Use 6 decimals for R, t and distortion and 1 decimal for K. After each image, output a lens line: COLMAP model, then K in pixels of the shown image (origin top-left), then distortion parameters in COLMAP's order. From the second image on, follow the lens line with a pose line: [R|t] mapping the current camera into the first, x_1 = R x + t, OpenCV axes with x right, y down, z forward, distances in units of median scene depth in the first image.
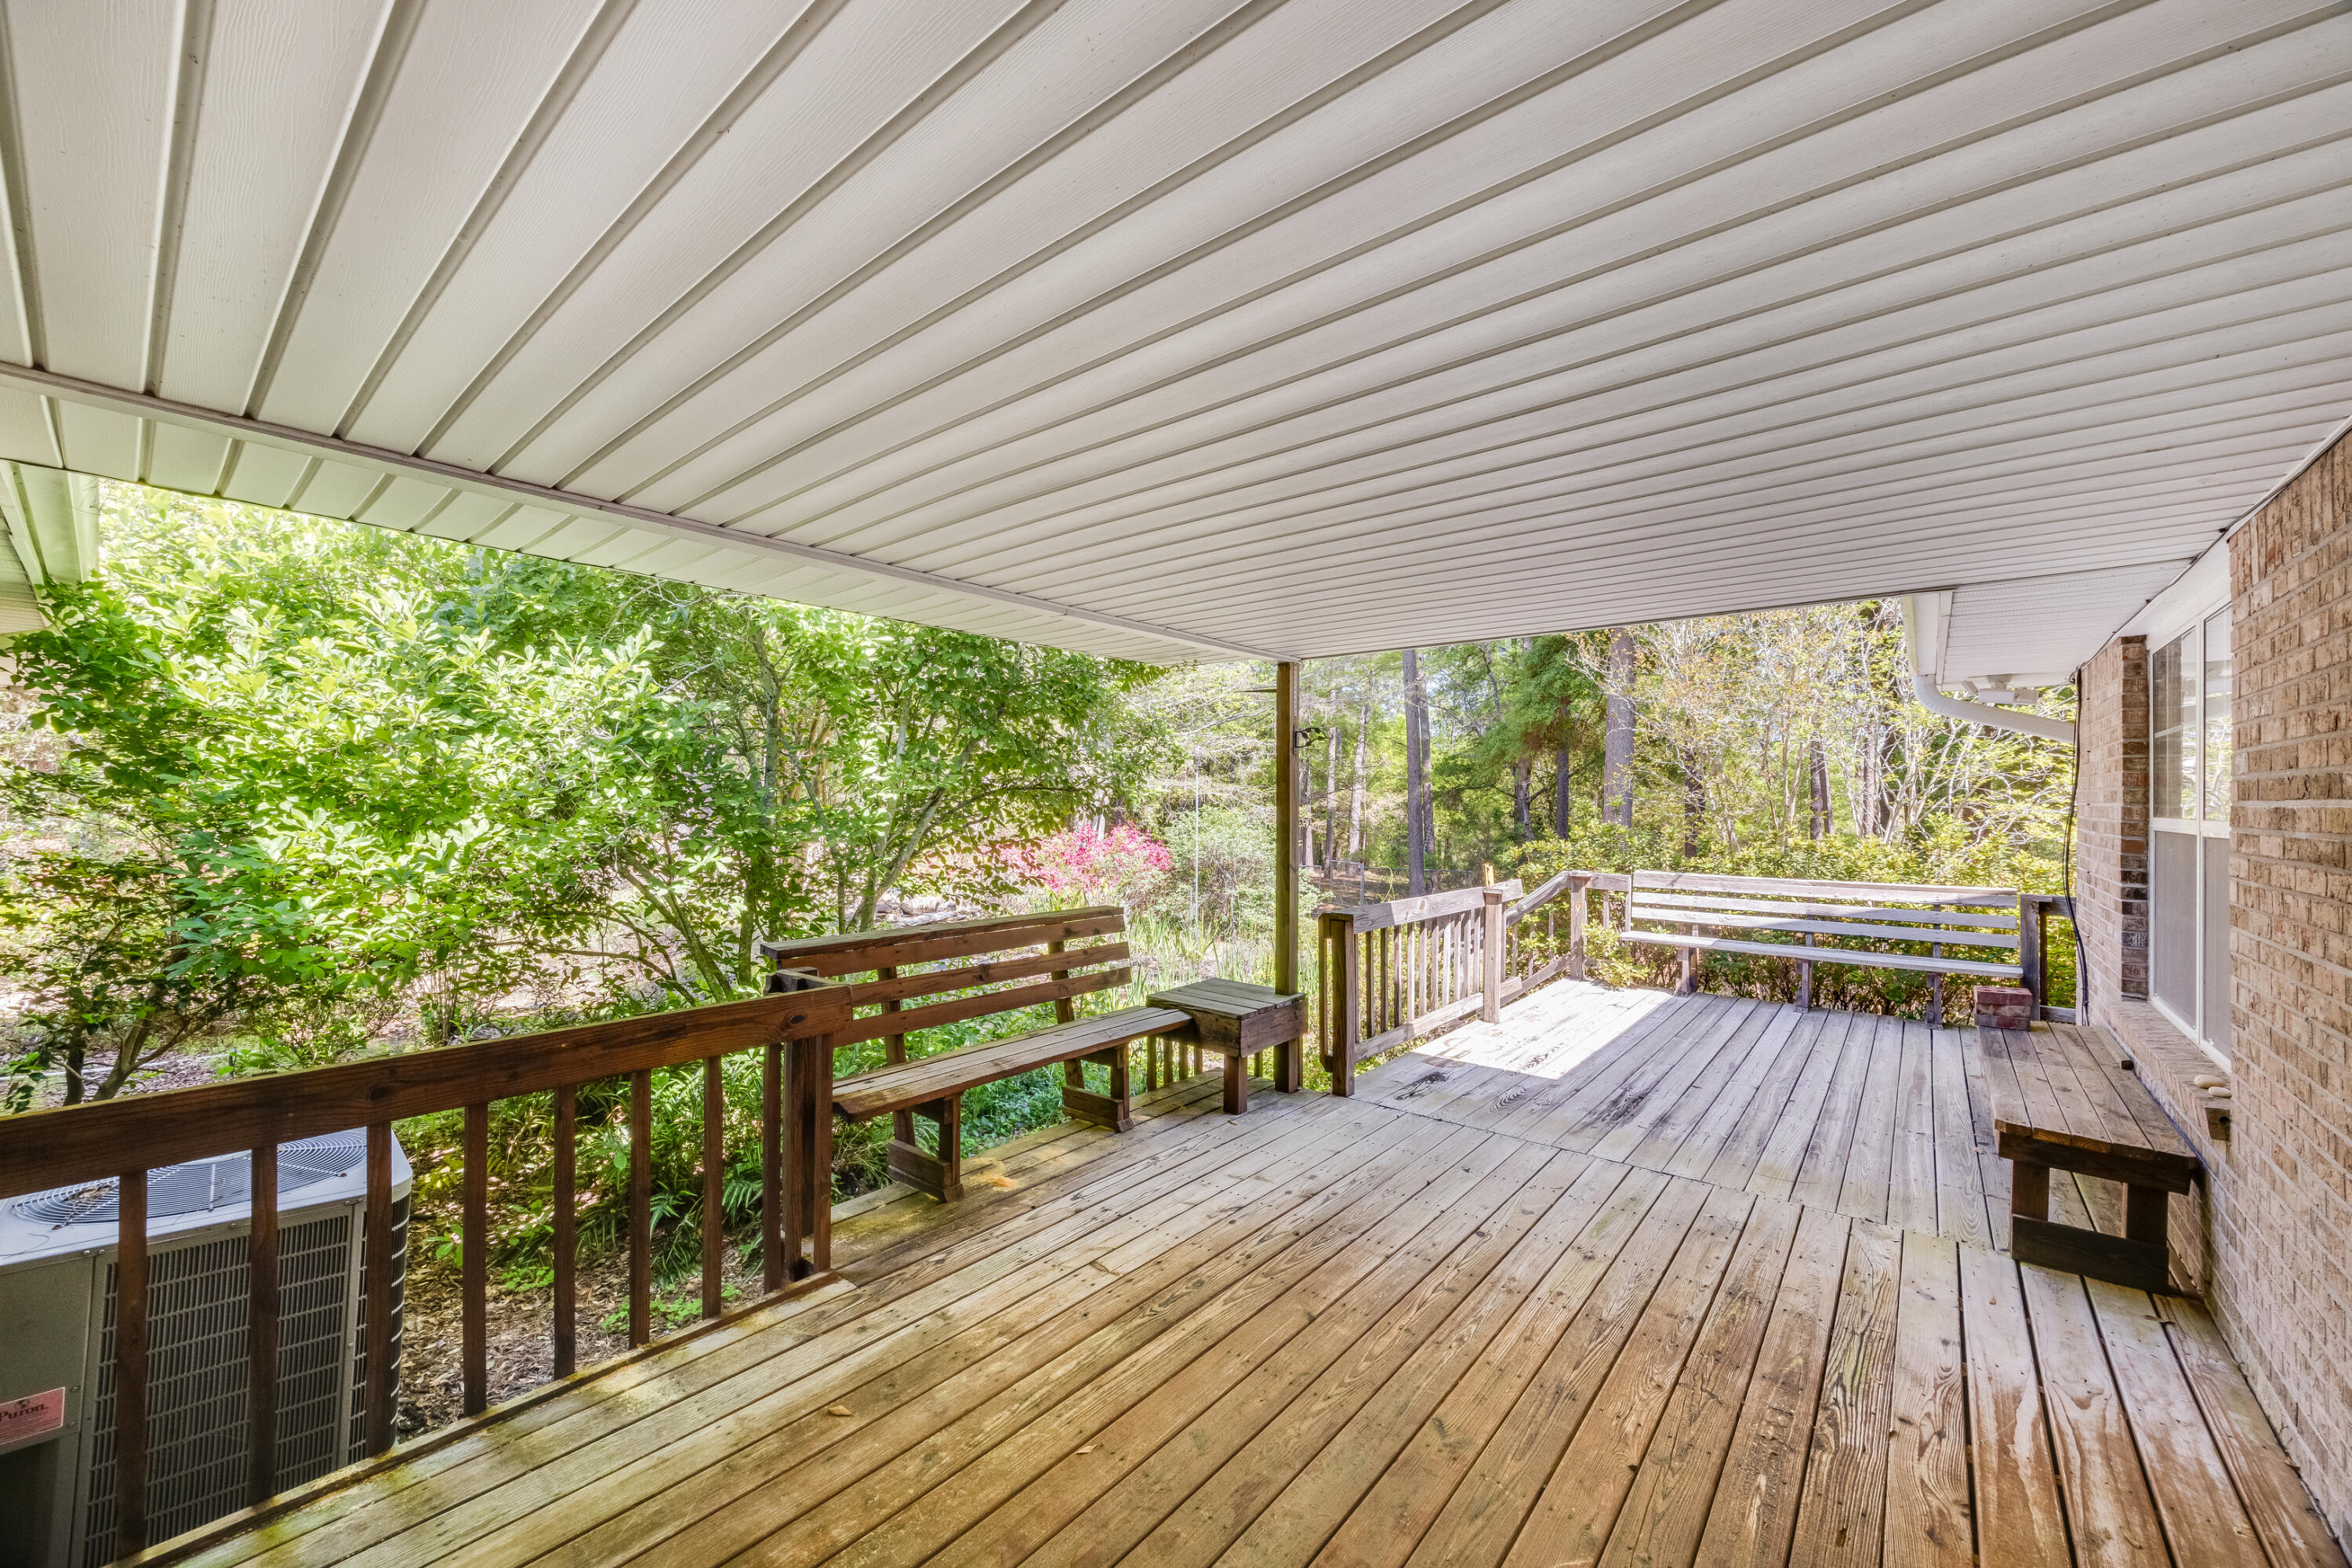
lens RADIAL K [[913.4, 0, 1188.6], [0, 913.4, 798.8], [0, 0, 1]] dist [0.001411, 0.000092]
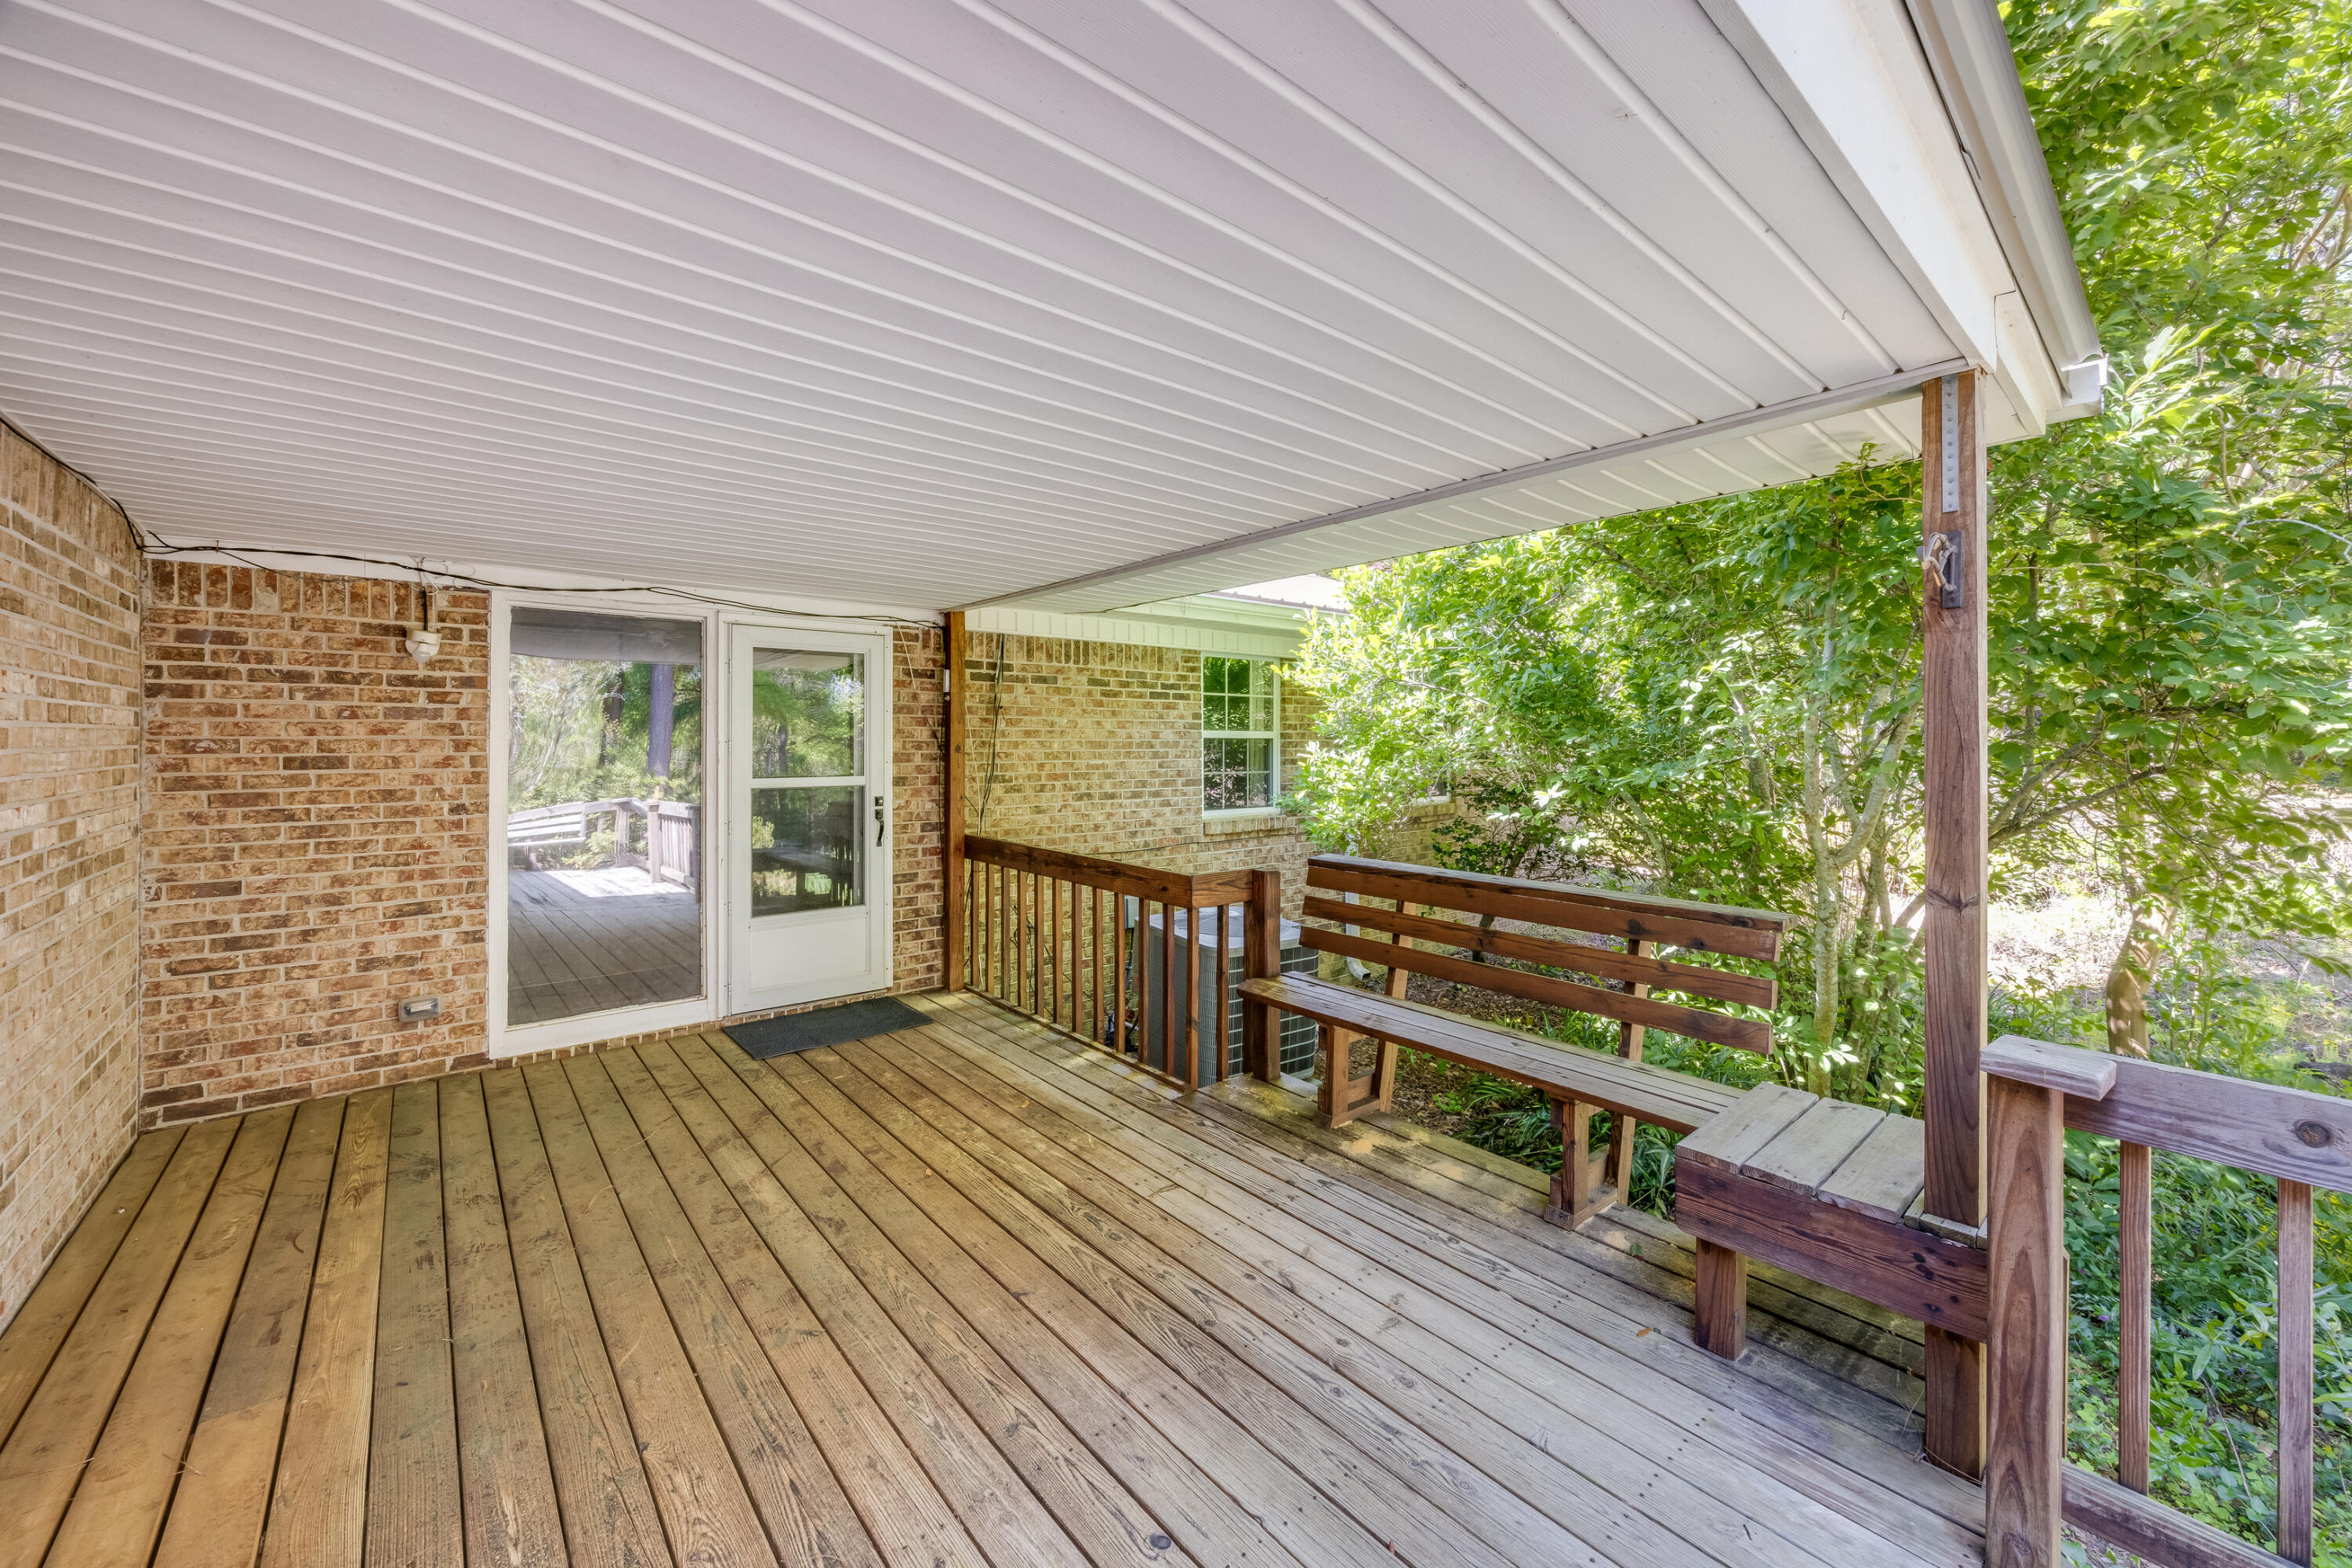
lens RADIAL K [[913.4, 0, 1162.9], [0, 913.4, 733.6], [0, 0, 1]] dist [0.001411, 0.000092]
pose [[-0.195517, -0.012357, -0.980622, 0.863421], [0.000427, 0.999919, -0.012685, 0.013865], [0.980700, -0.002899, -0.195496, 1.128090]]
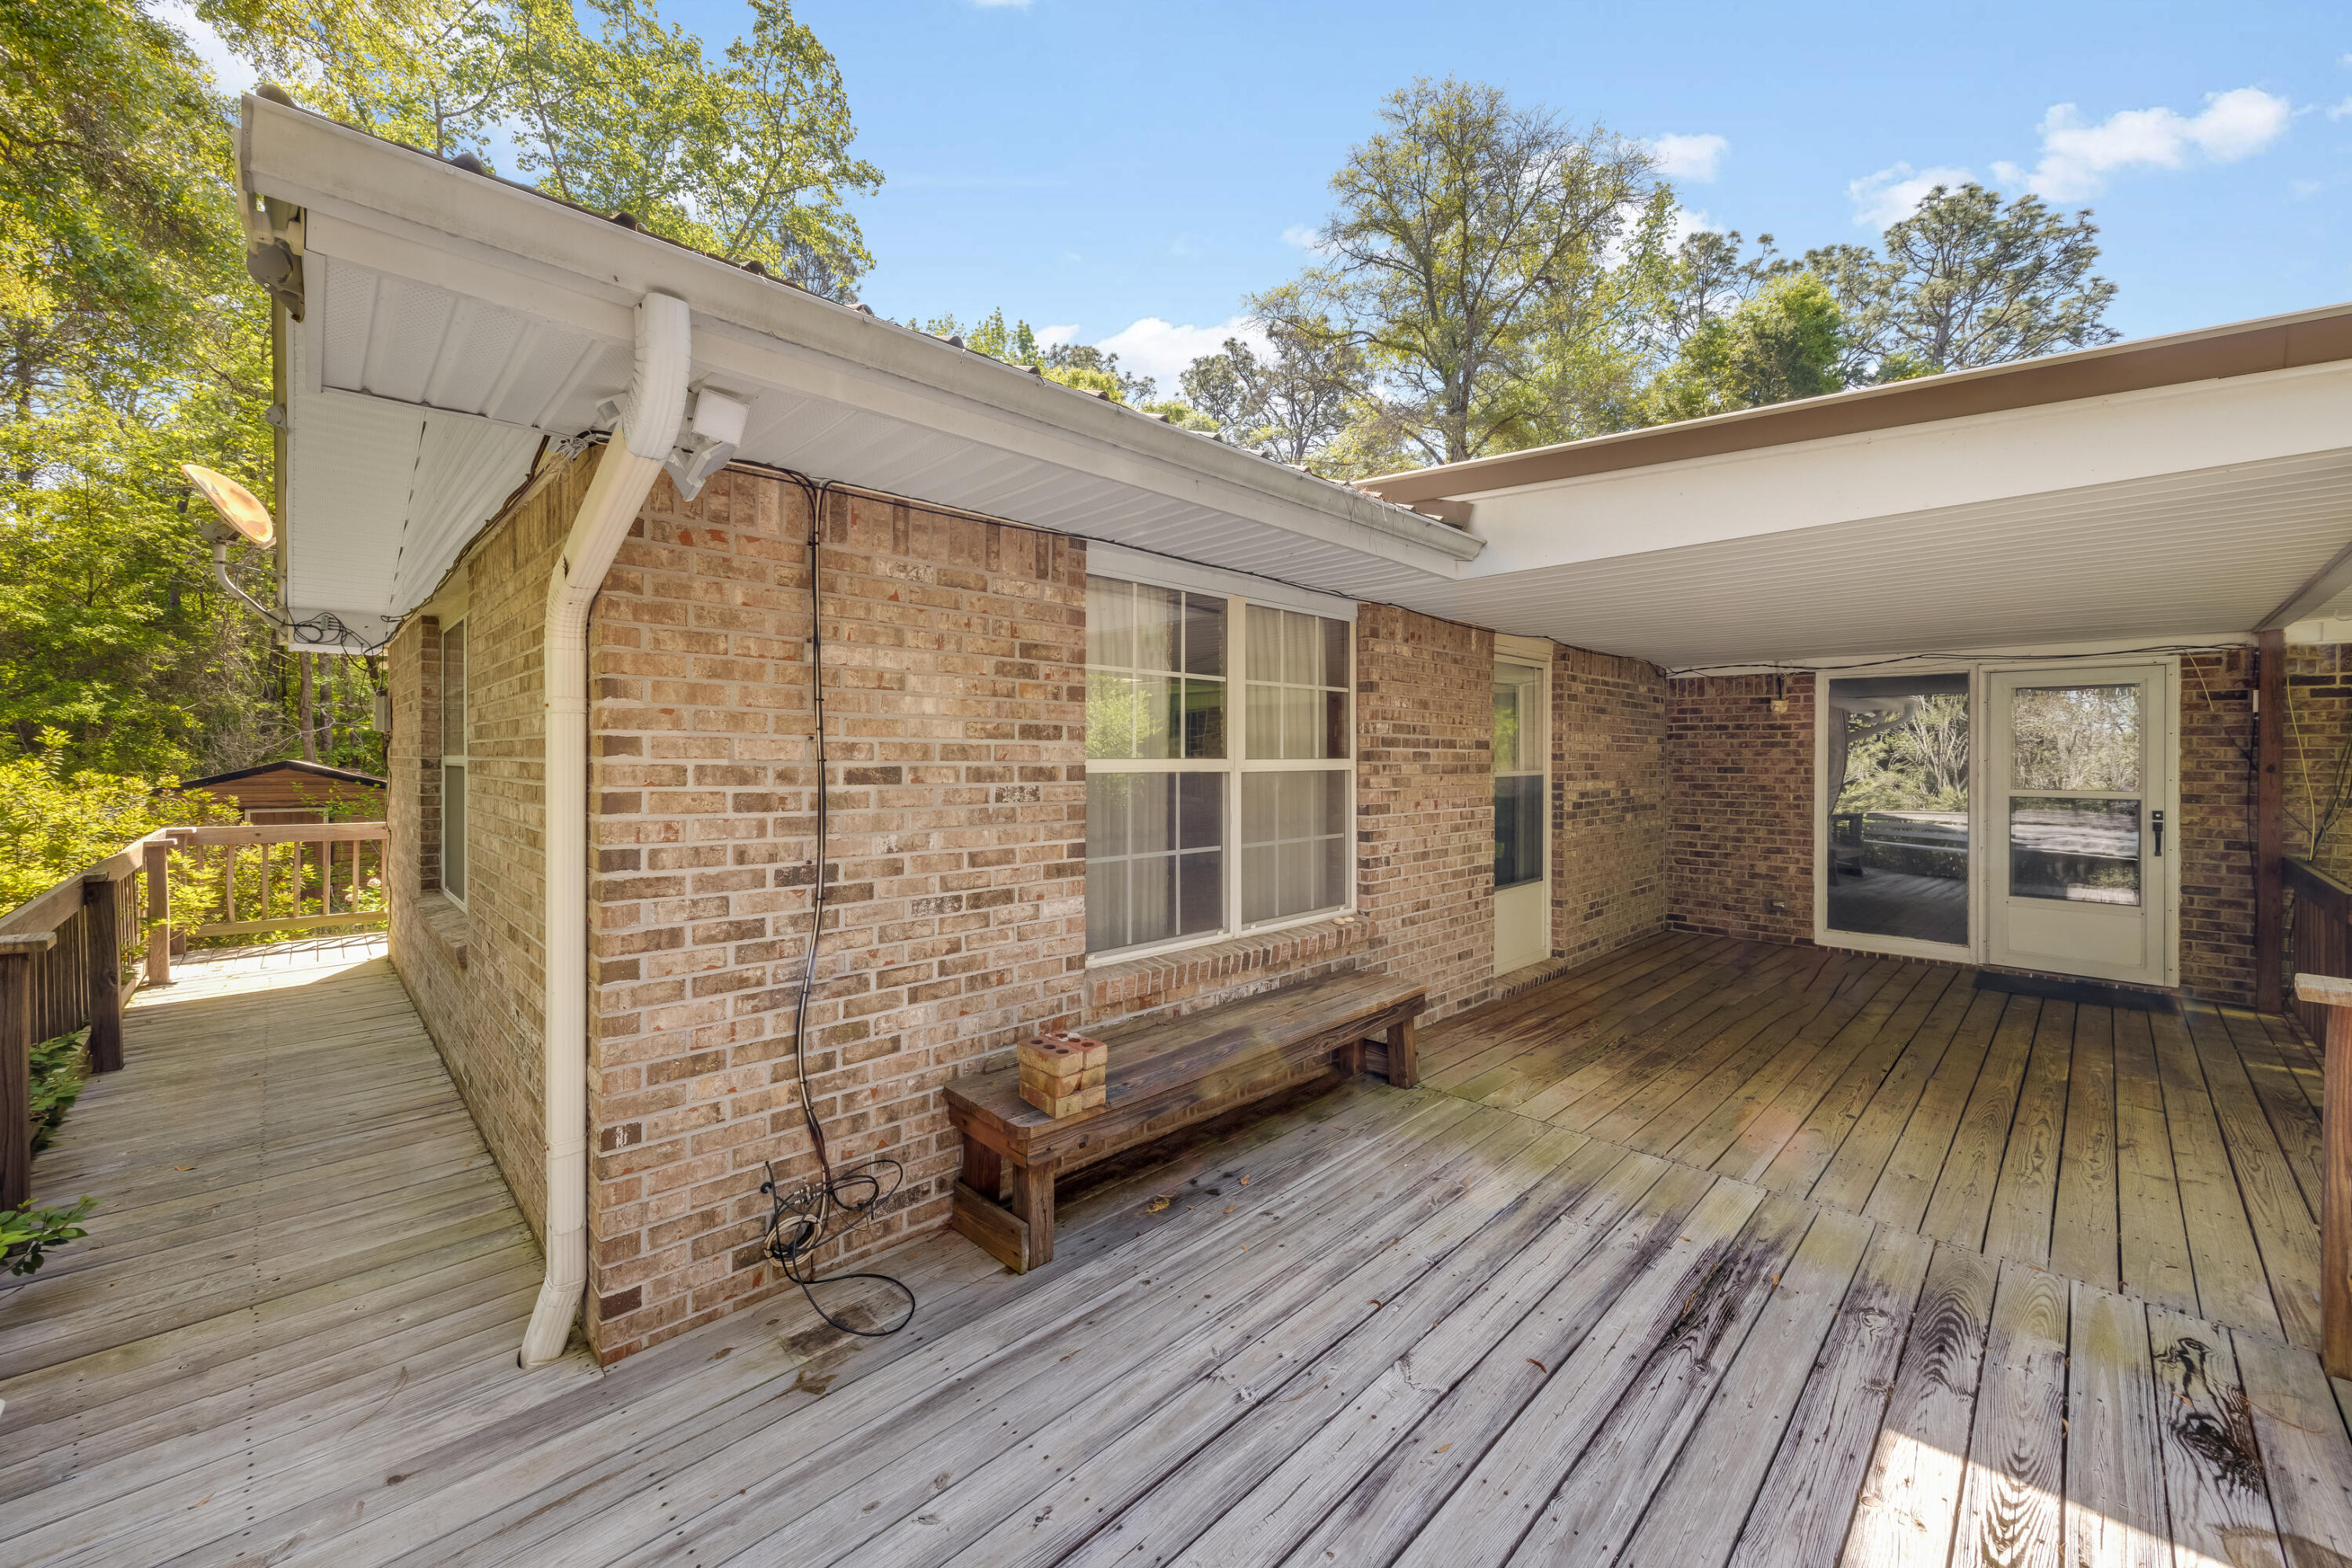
lens RADIAL K [[913.4, 0, 1158.4], [0, 913.4, 764.0], [0, 0, 1]] dist [0.001411, 0.000092]
pose [[-0.992350, -0.010557, 0.123008, 1.092238], [-0.010007, 0.999937, 0.005091, 0.023208], [-0.123054, 0.003821, -0.992393, 2.332958]]
